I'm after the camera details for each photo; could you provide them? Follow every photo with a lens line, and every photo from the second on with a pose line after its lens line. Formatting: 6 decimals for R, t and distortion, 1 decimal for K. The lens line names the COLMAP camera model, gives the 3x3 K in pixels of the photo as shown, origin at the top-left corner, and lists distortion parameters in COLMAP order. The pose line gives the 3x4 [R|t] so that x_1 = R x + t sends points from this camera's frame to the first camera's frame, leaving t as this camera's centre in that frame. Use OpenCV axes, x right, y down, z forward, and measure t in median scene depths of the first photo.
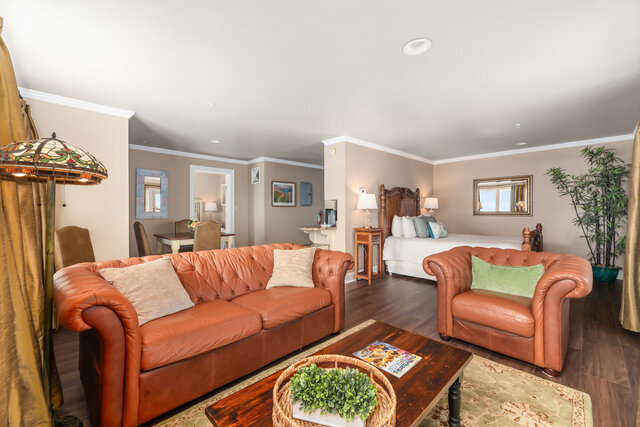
lens RADIAL K [[281.0, 0, 314.6], [0, 281.0, 210.2], [0, 0, 1]] dist [0.000210, 0.000163]
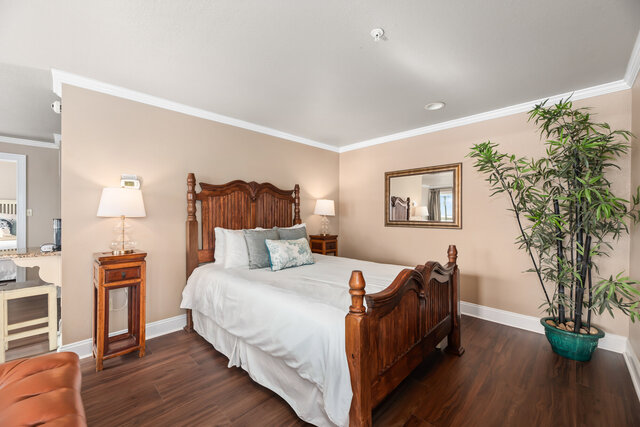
lens RADIAL K [[259.6, 0, 323.0], [0, 259.6, 213.1], [0, 0, 1]] dist [0.002465, -0.001687]
pose [[0.999913, 0.006286, 0.011602, 0.545413], [-0.006217, 0.999963, -0.005977, -0.010080], [-0.011640, 0.005904, 0.999915, 0.505900]]
